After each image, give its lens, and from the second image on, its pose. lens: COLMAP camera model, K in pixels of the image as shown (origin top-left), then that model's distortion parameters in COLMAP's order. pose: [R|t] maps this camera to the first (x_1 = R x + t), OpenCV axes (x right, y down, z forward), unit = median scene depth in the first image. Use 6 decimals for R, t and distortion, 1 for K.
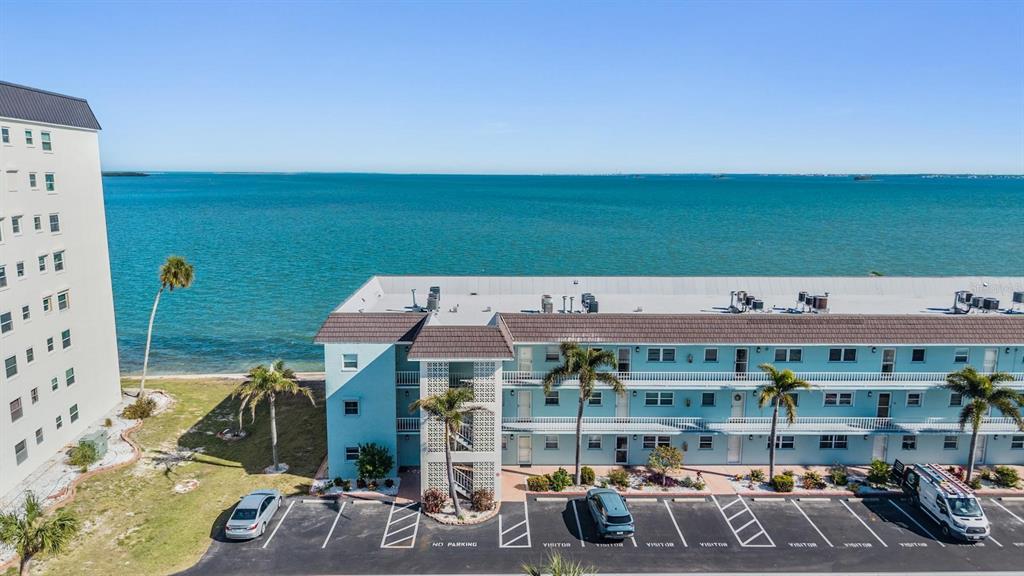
lens RADIAL K [[693.1, 0, 509.0], [0, 693.1, 285.7], [0, 0, 1]] dist [0.030795, -0.032082]
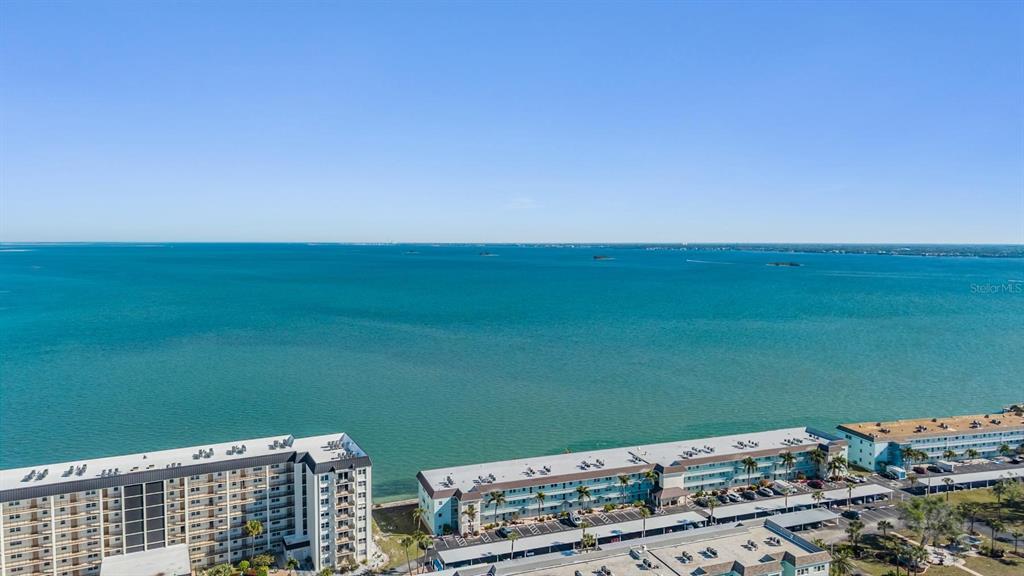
lens RADIAL K [[693.1, 0, 514.6], [0, 693.1, 294.6], [0, 0, 1]] dist [0.030795, -0.032082]
pose [[0.943021, -0.028110, 0.331545, -1.082790], [0.055165, 0.995844, -0.072473, -0.750974], [-0.328130, 0.086633, 0.940652, -2.917389]]
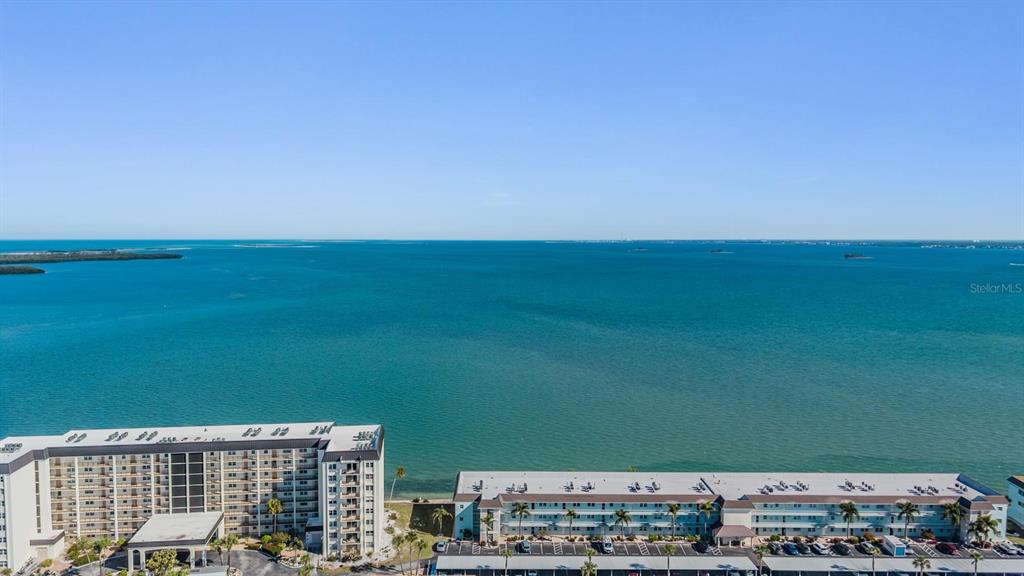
lens RADIAL K [[693.1, 0, 501.3], [0, 693.1, 283.2], [0, 0, 1]] dist [0.030795, -0.032082]
pose [[0.999765, -0.001235, -0.021652, 0.078493], [-0.000812, 0.995544, -0.094300, -0.751382], [0.021672, 0.094295, 0.995308, -2.915587]]
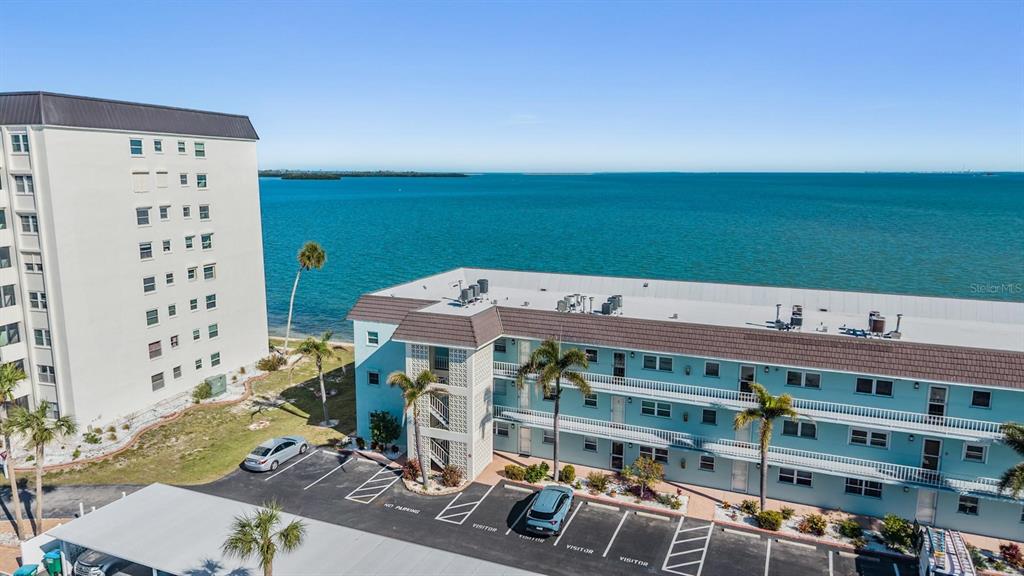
lens RADIAL K [[693.1, 0, 503.1], [0, 693.1, 287.5], [0, 0, 1]] dist [0.030795, -0.032082]
pose [[0.910655, 0.065030, -0.408018, 0.414173], [-0.063470, 0.997832, 0.017377, -0.007368], [0.408264, 0.010072, 0.912808, 0.041117]]
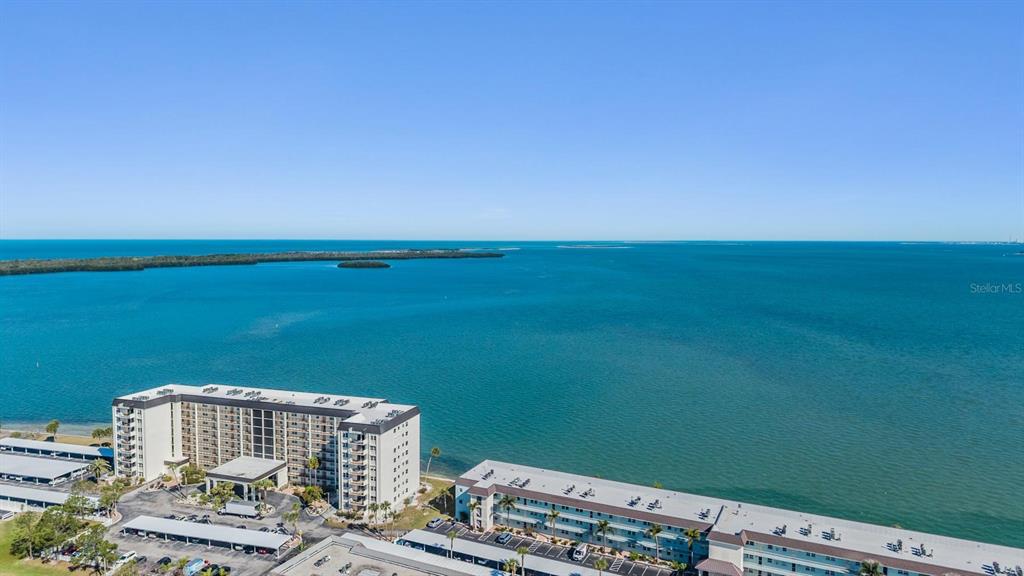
lens RADIAL K [[693.1, 0, 500.0], [0, 693.1, 290.0], [0, 0, 1]] dist [0.030795, -0.032082]
pose [[0.885077, 0.034141, -0.464190, 1.808756], [-0.074419, 0.994856, -0.068726, -0.791070], [0.459456, 0.095372, 0.883065, -2.596627]]
